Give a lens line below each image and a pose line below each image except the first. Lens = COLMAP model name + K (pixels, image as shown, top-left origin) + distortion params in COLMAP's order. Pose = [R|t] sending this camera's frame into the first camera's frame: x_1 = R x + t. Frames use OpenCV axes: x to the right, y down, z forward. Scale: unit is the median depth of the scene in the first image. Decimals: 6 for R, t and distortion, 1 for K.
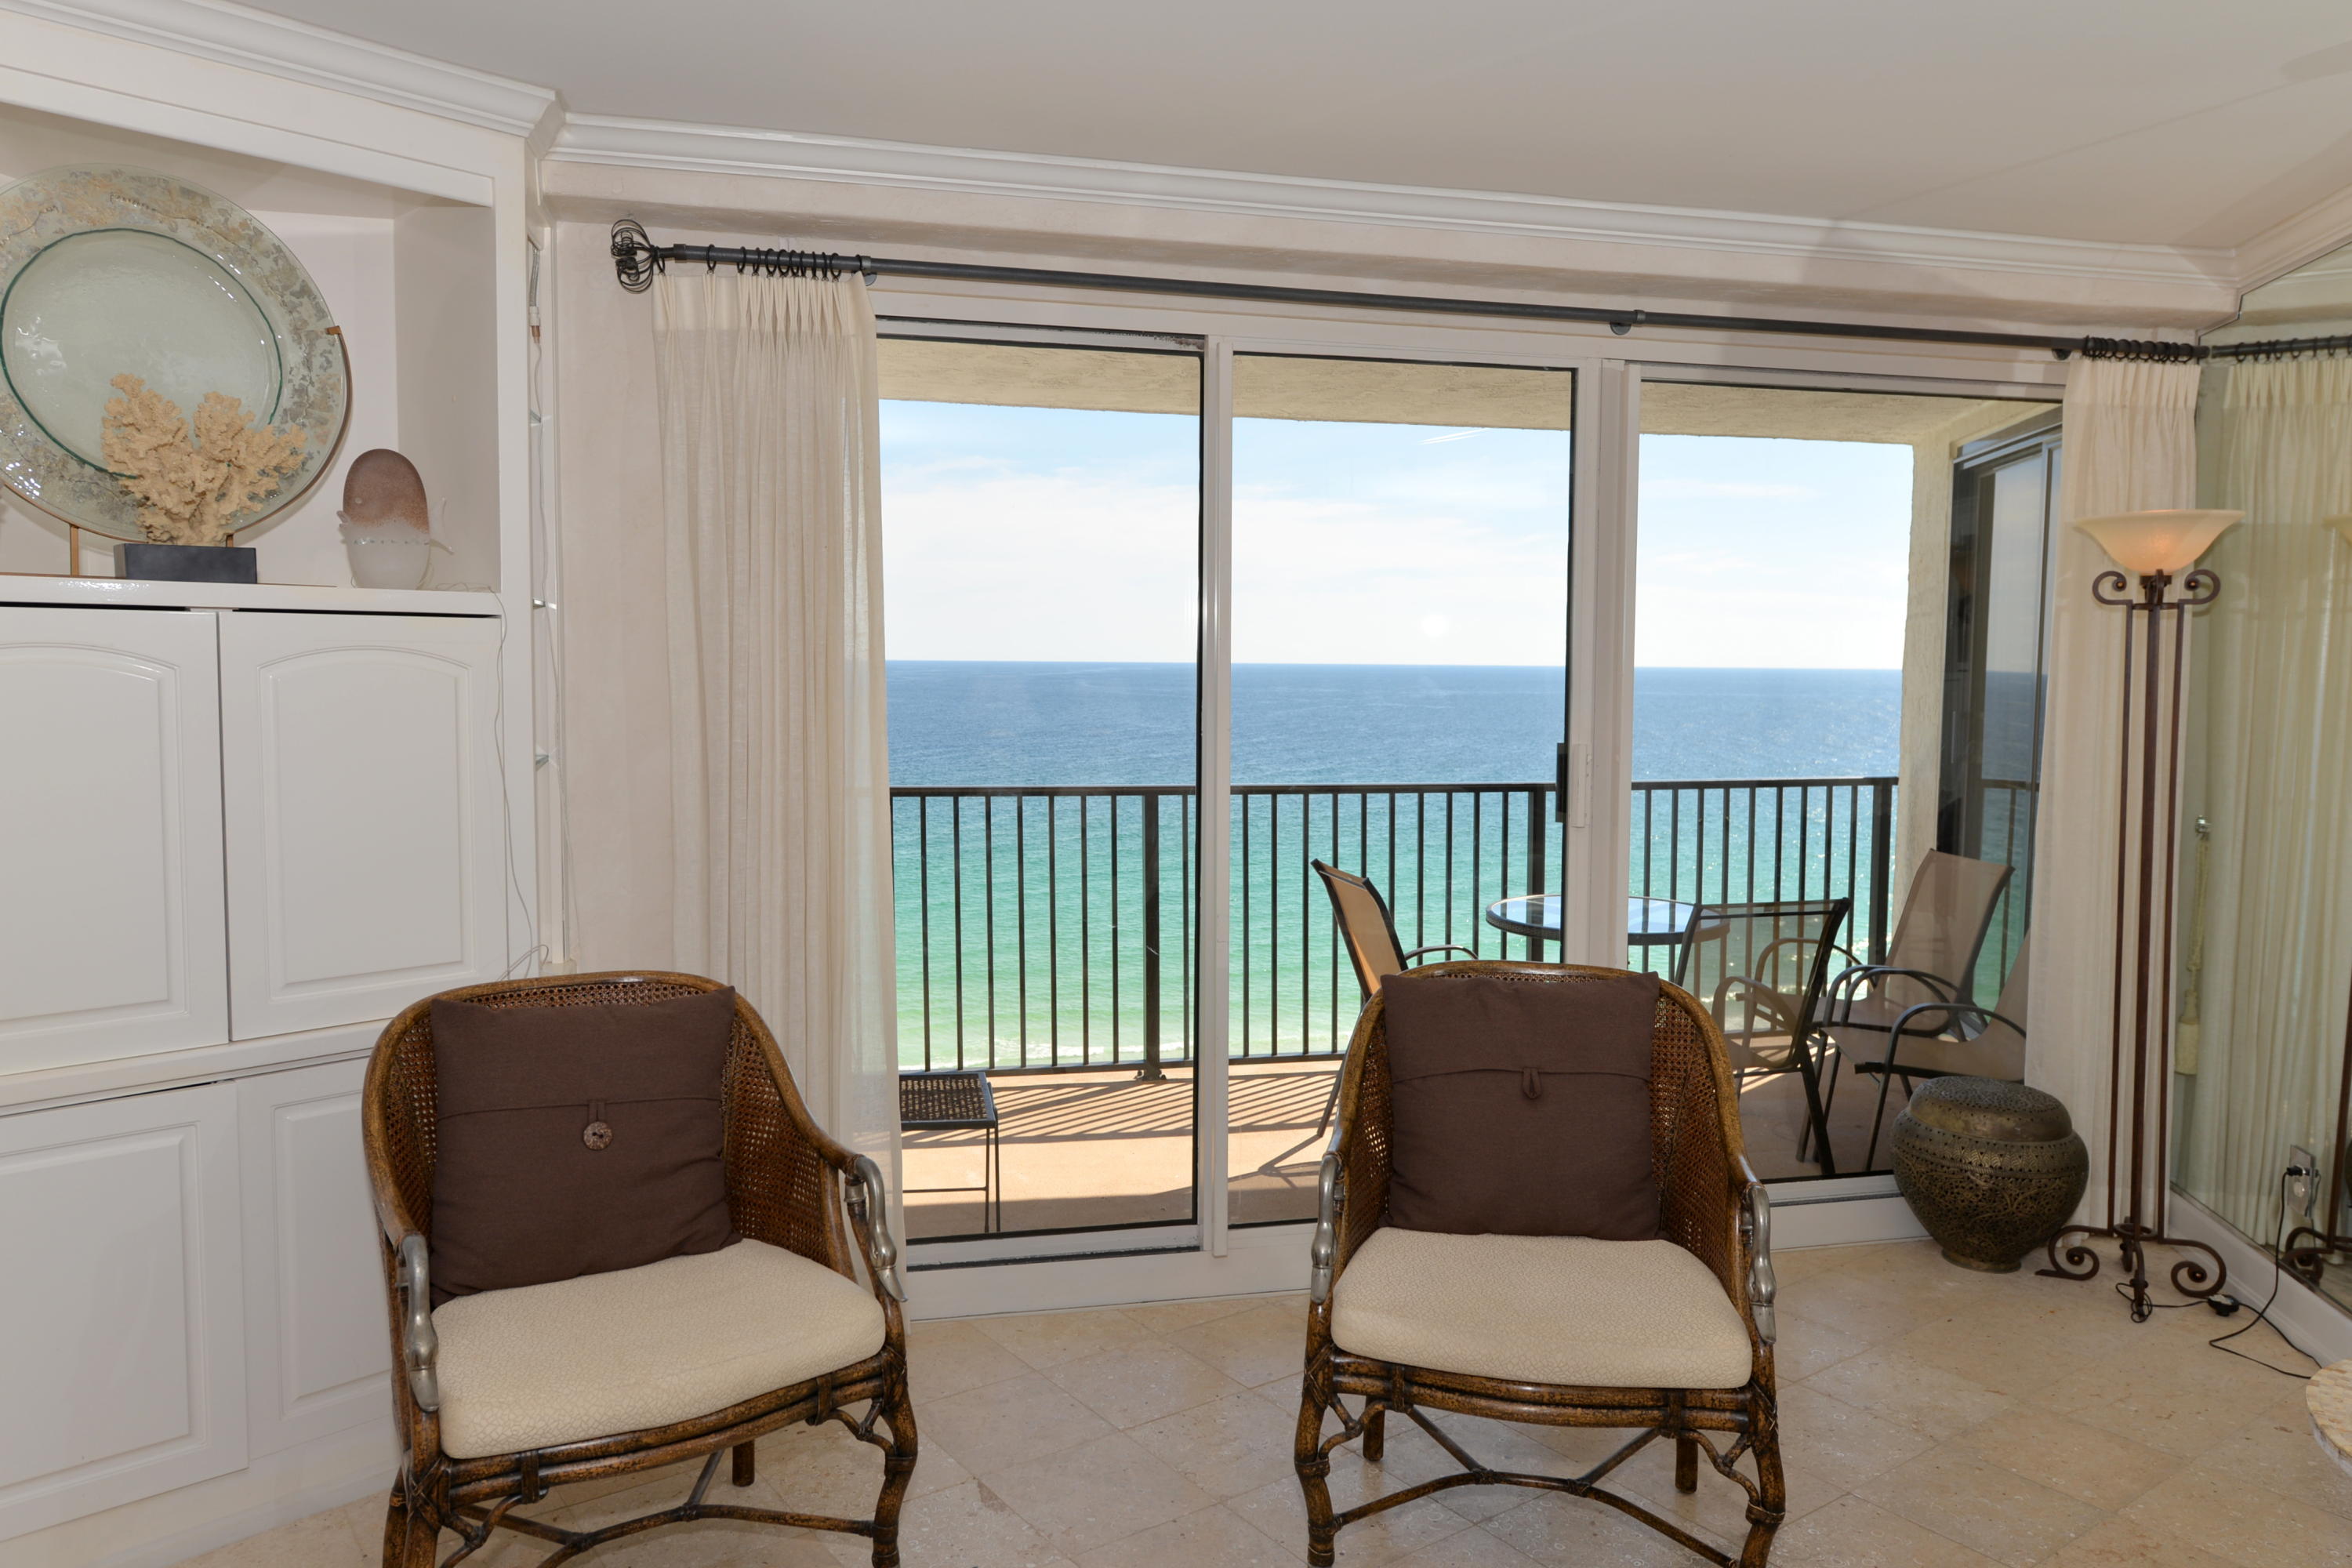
lens RADIAL K [[1607.9, 0, 1193.5], [0, 1607.9, 771.7], [0, 0, 1]] dist [0.001941, -0.002902]
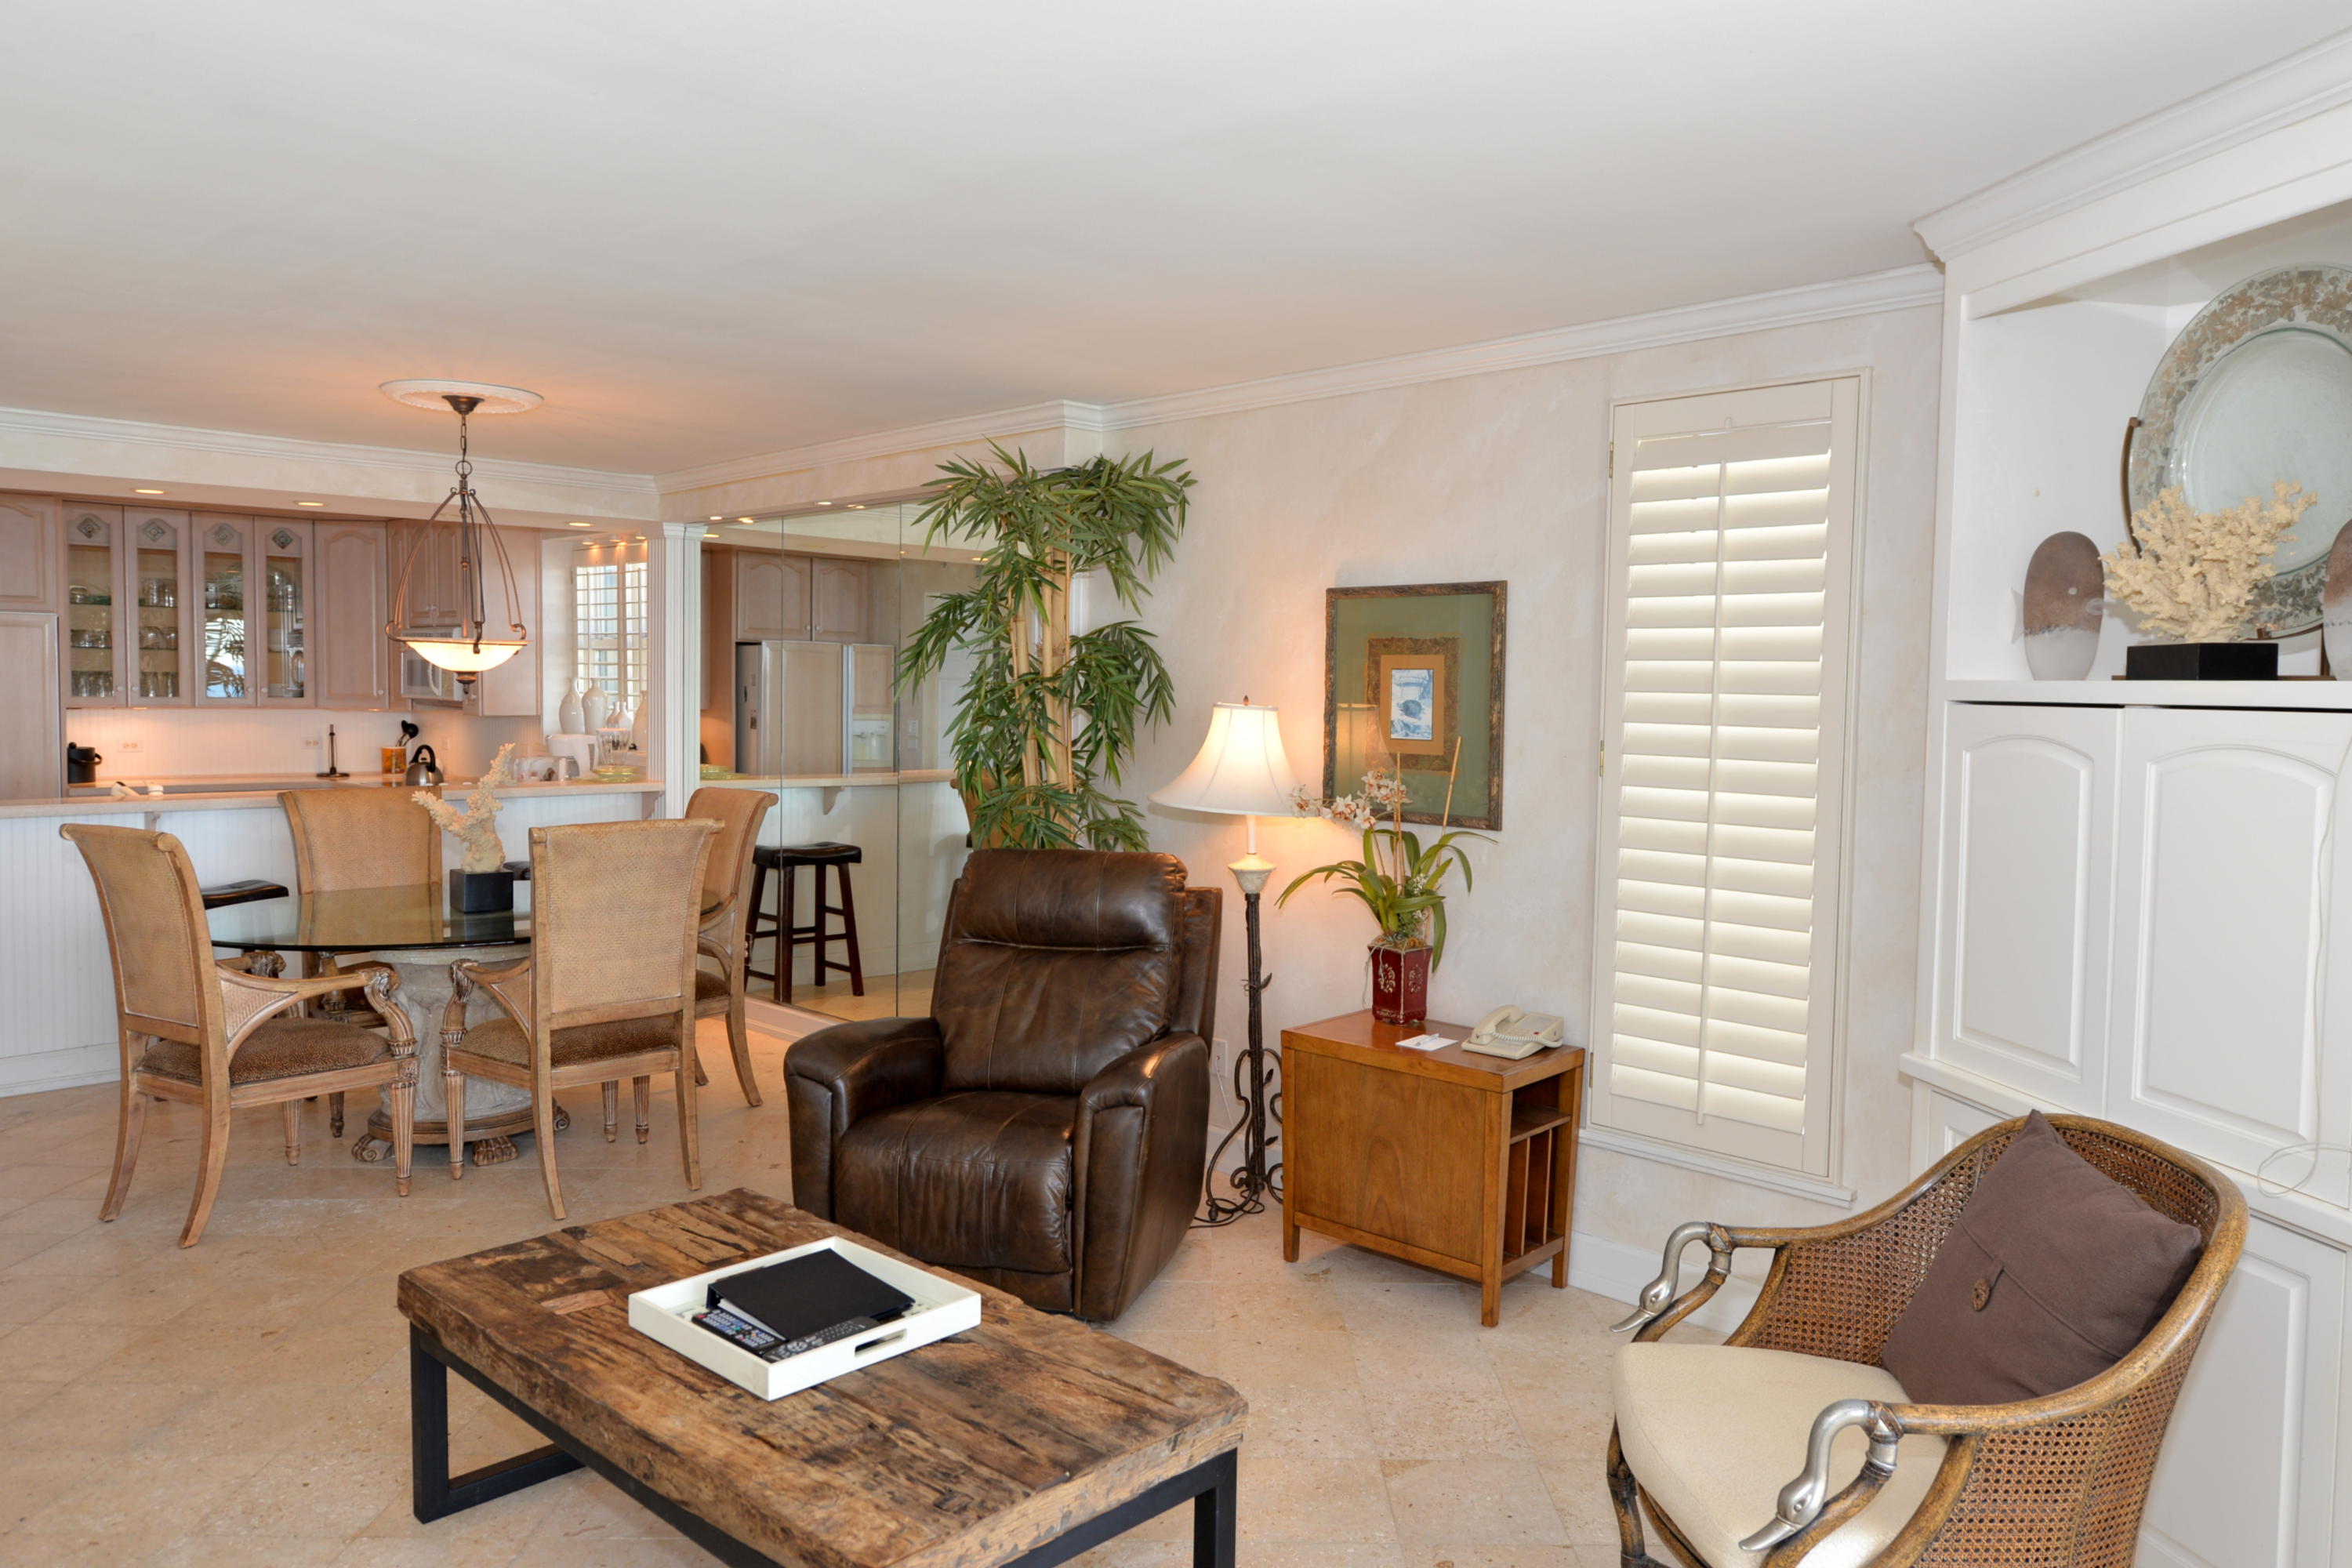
lens RADIAL K [[1617.0, 0, 1212.5], [0, 1617.0, 785.0], [0, 0, 1]] dist [0.003758, -0.002284]
pose [[-0.578746, 0.034412, -0.814781, 0.459522], [-0.076755, 0.992376, 0.096433, -0.082841], [0.811887, 0.118348, -0.571693, 0.876538]]
